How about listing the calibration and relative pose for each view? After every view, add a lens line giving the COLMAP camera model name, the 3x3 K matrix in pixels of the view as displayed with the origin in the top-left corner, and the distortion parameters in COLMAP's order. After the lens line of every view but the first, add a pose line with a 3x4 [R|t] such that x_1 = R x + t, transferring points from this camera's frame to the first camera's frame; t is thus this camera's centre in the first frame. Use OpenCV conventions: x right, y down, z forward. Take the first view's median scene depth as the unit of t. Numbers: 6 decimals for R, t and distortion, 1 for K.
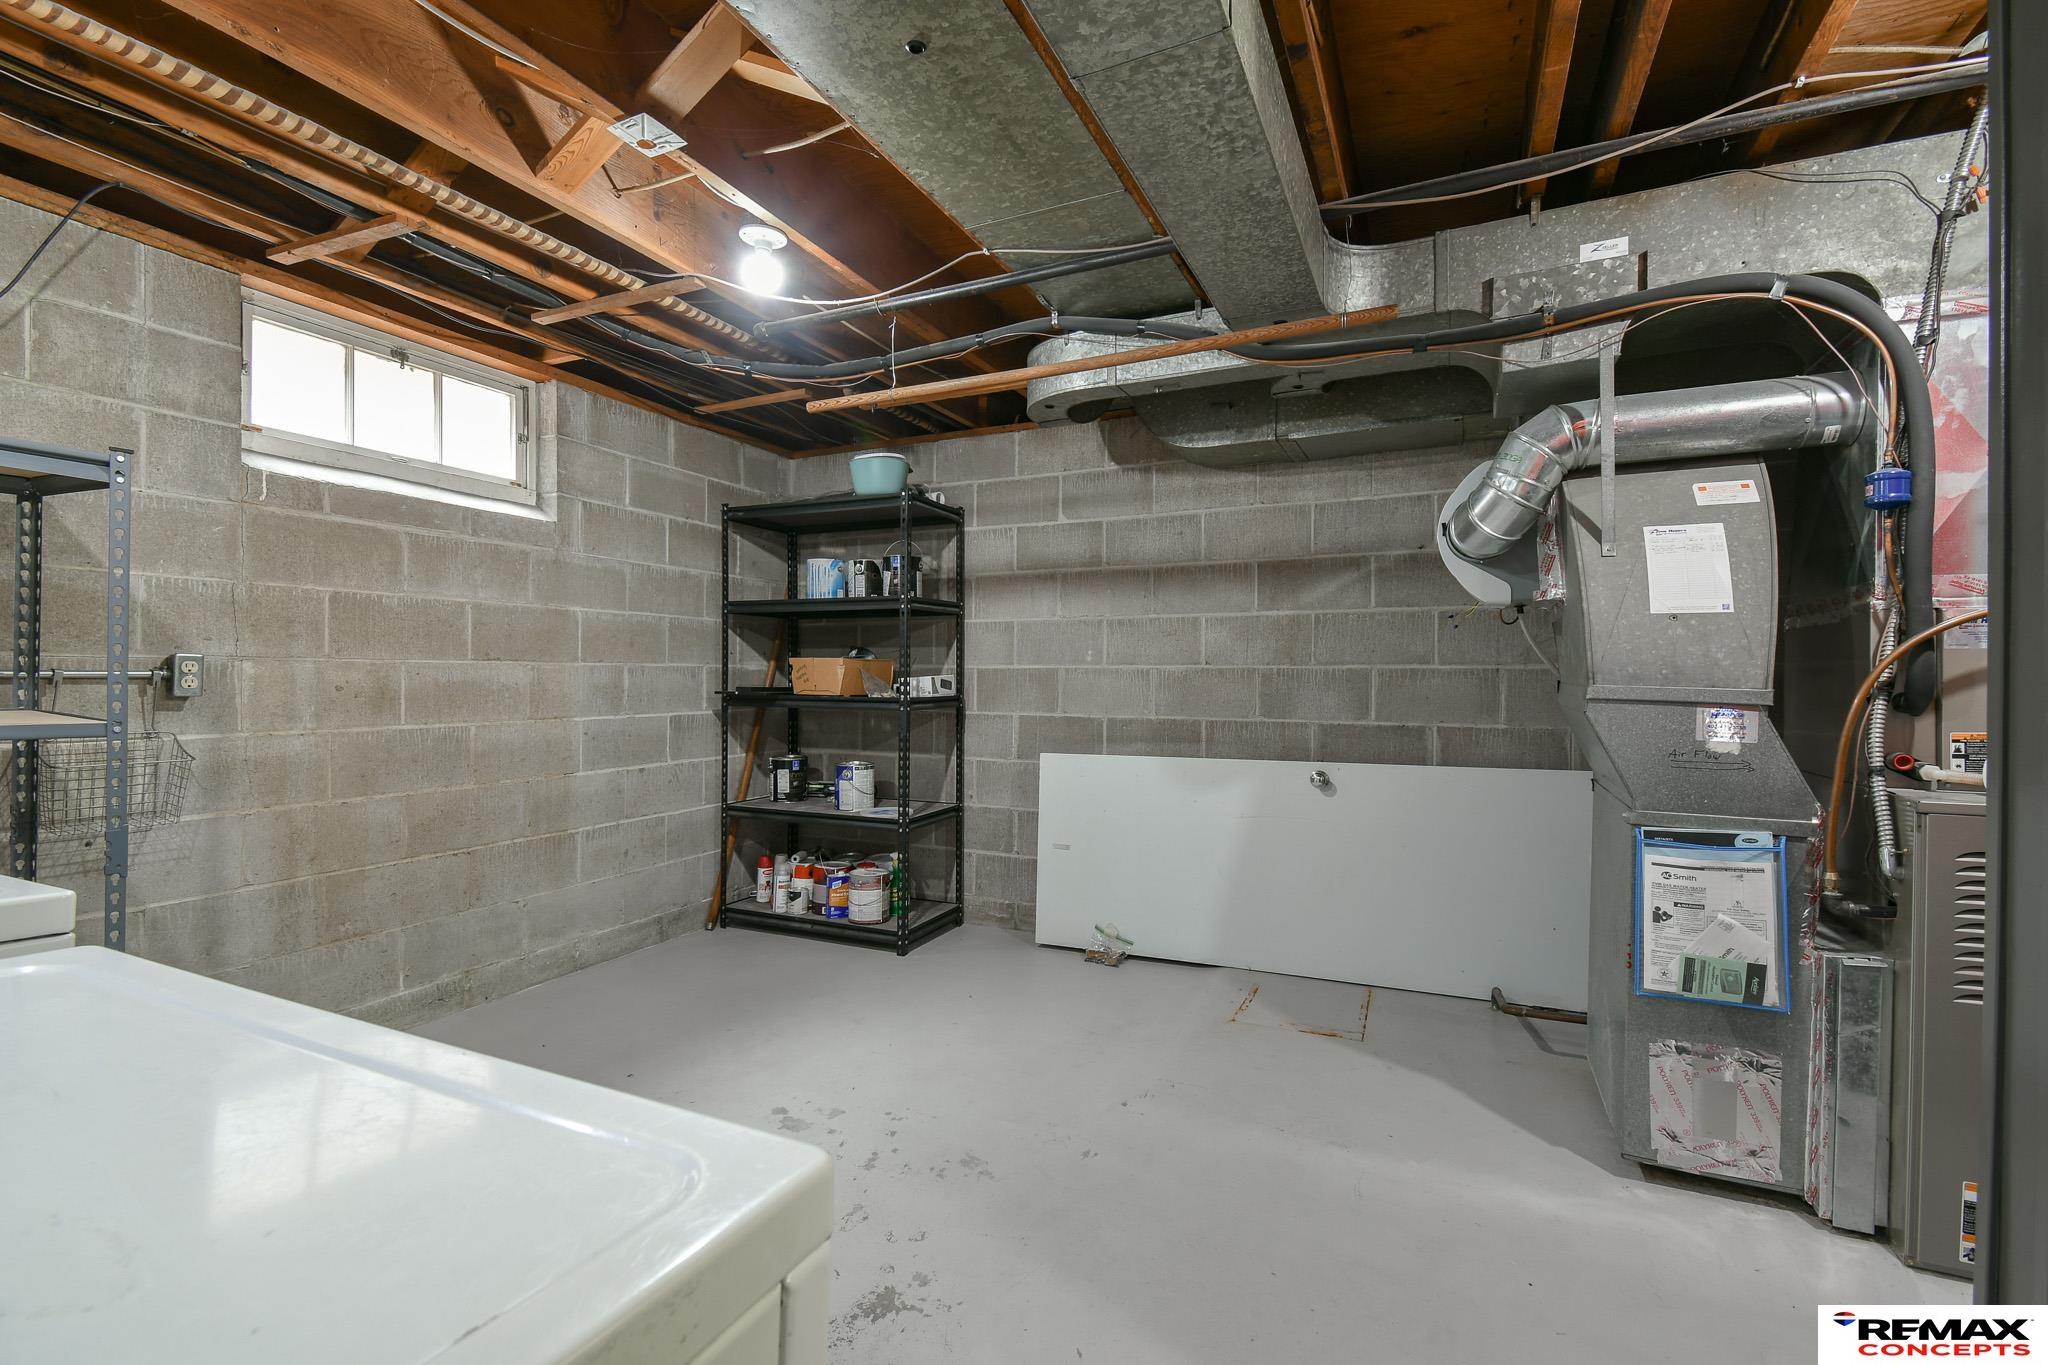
lens RADIAL K [[889.0, 0, 1026.5], [0, 889.0, 679.0], [0, 0, 1]] dist [0.037723, -0.019328]
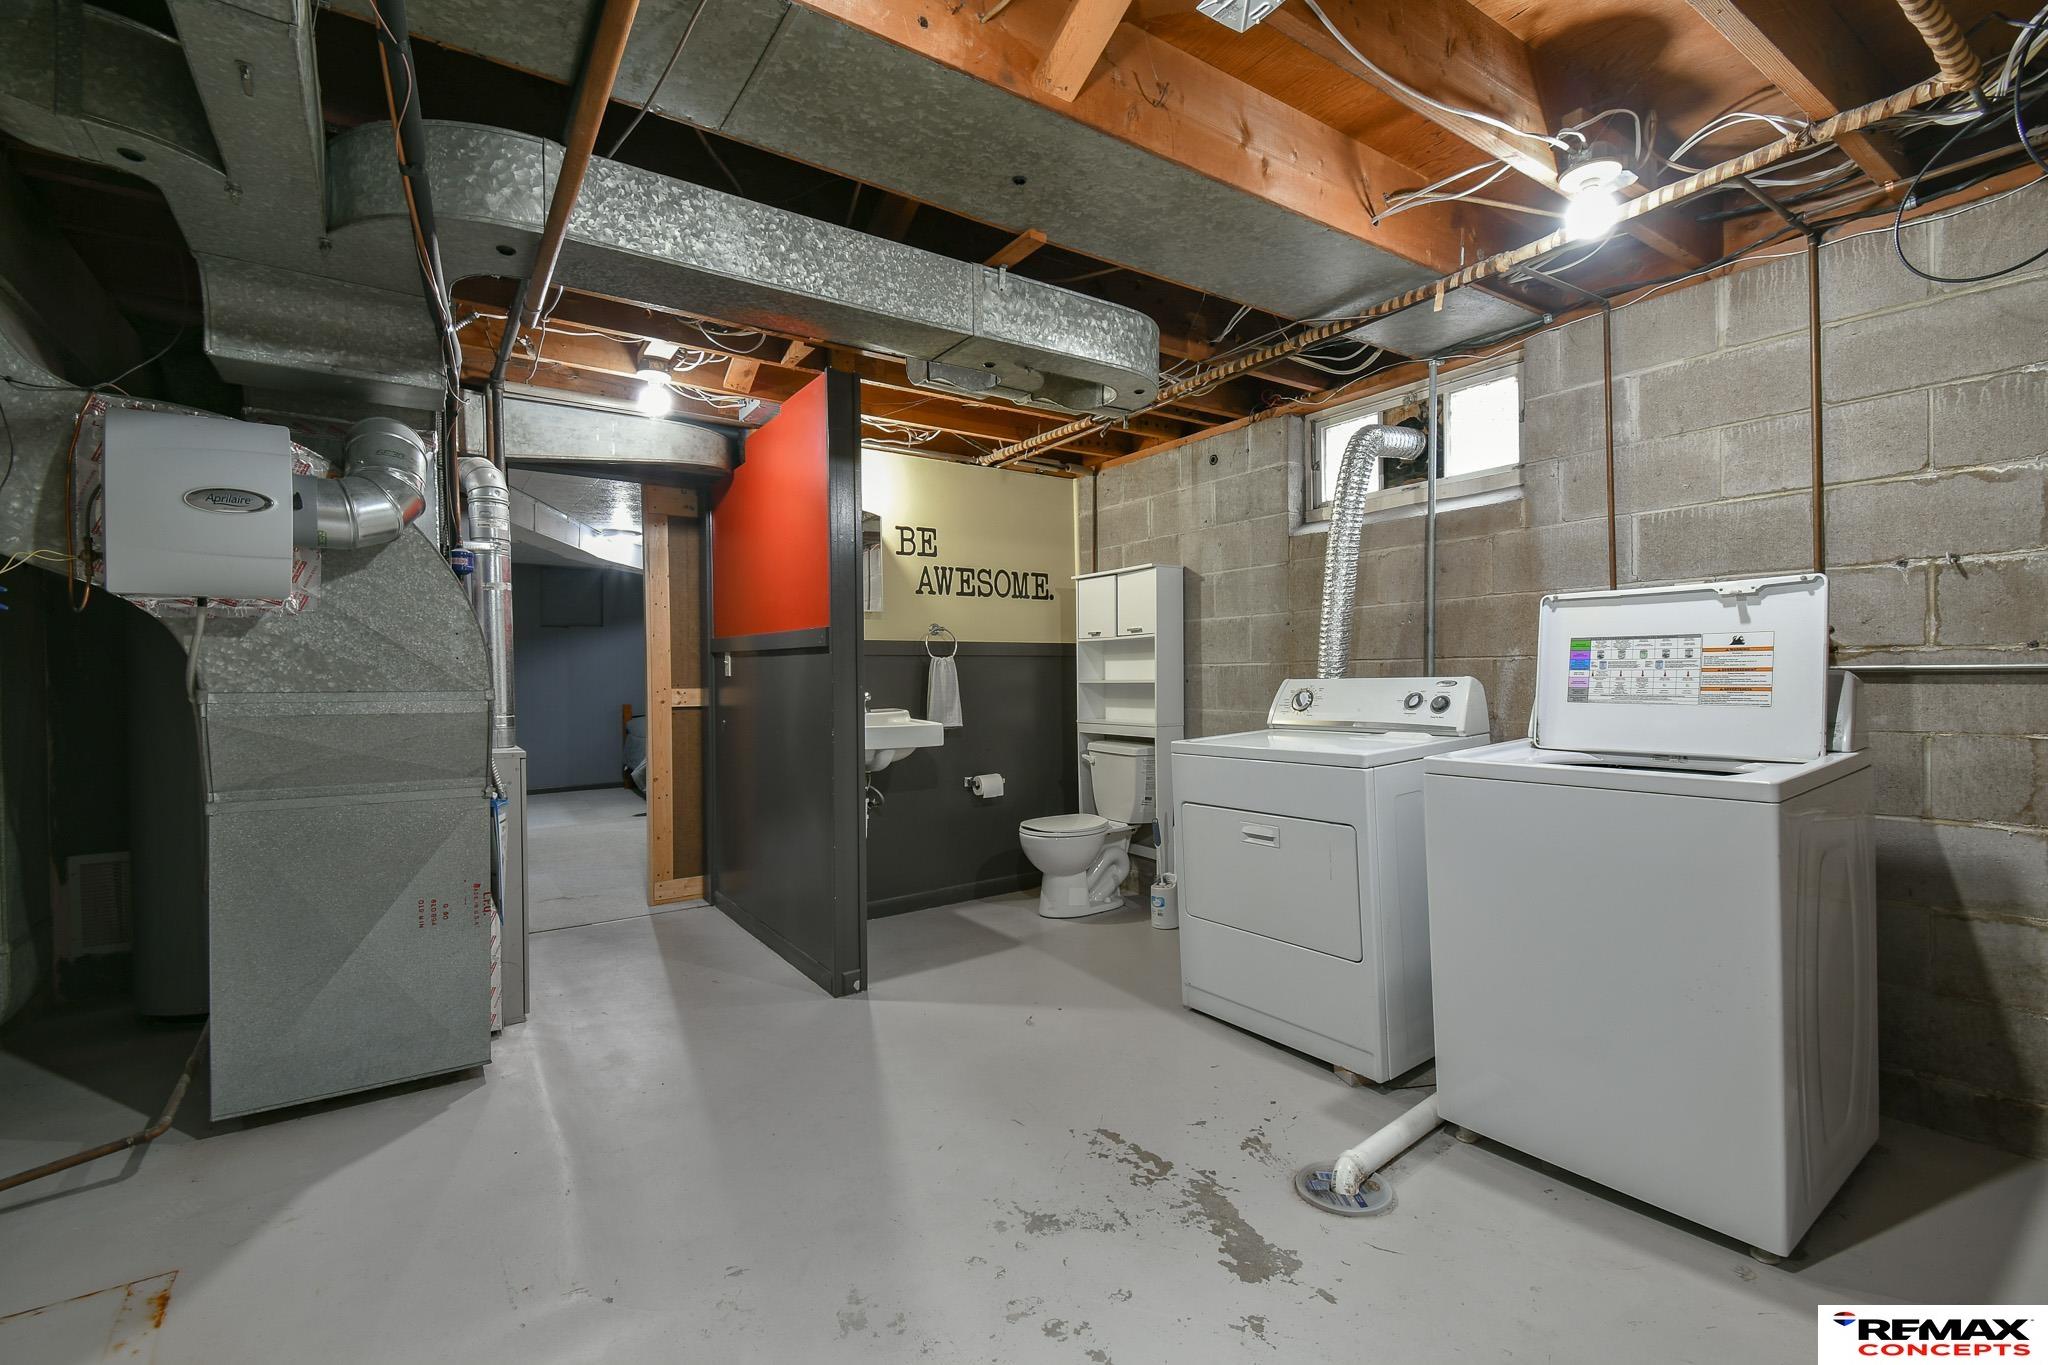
lens RADIAL K [[889.0, 0, 1022.6], [0, 889.0, 677.2], [0, 0, 1]] dist [0.037723, -0.019328]
pose [[-0.860031, 0.002879, 0.510233, -0.503766], [0.008633, 0.999923, 0.008909, -0.009927], [-0.510168, 0.012067, -0.859990, 1.379057]]
